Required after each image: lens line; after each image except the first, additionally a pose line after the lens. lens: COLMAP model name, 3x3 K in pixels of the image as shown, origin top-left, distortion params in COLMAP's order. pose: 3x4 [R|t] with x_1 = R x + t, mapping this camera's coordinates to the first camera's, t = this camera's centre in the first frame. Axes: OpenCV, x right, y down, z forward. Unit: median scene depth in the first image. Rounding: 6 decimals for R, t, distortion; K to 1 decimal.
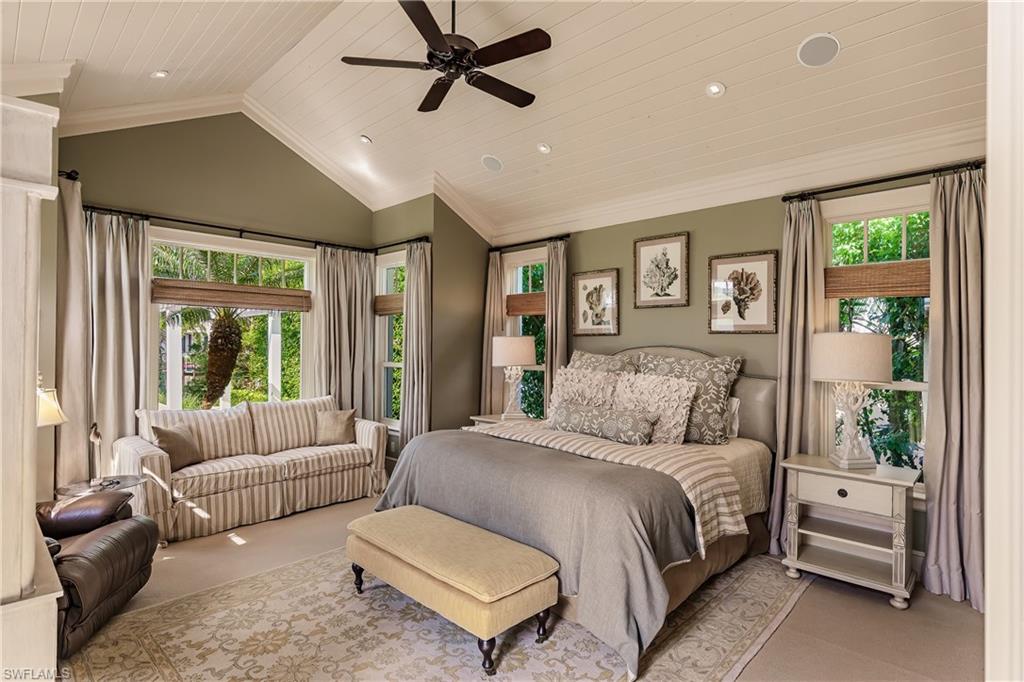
lens RADIAL K [[519.3, 0, 512.3], [0, 519.3, 340.9], [0, 0, 1]] dist [-0.001214, -0.000197]
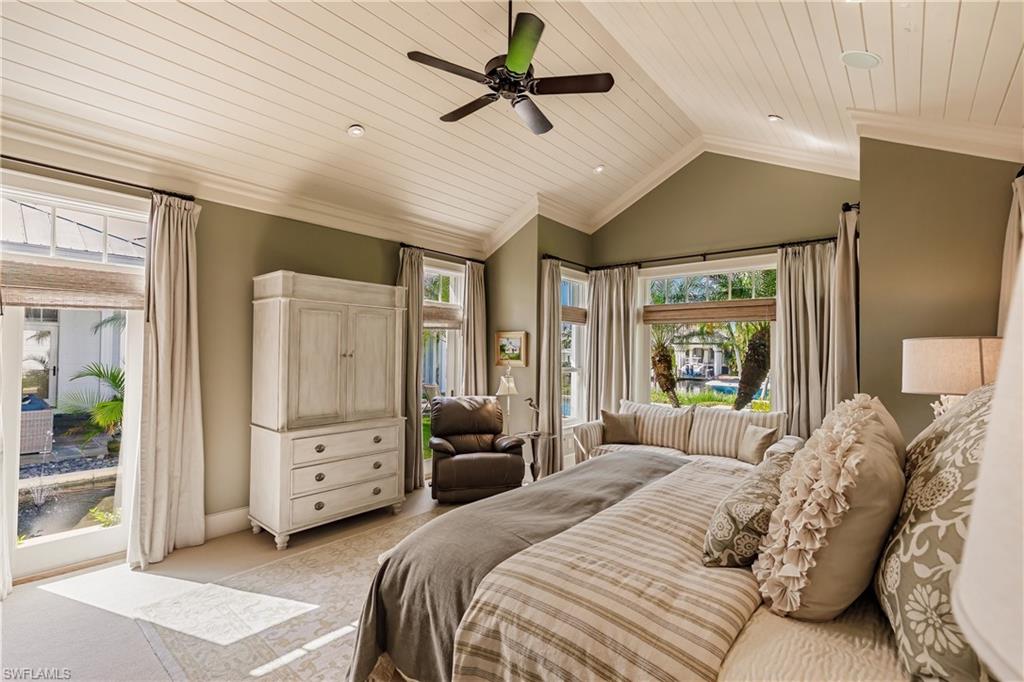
lens RADIAL K [[461.7, 0, 512.1], [0, 461.7, 344.7], [0, 0, 1]] dist [0.003908, 0.000102]
pose [[0.053167, -0.014243, -0.998484, 0.520382], [0.001797, 0.999898, -0.014168, -0.001639], [0.998584, -0.001041, 0.053187, 0.591918]]
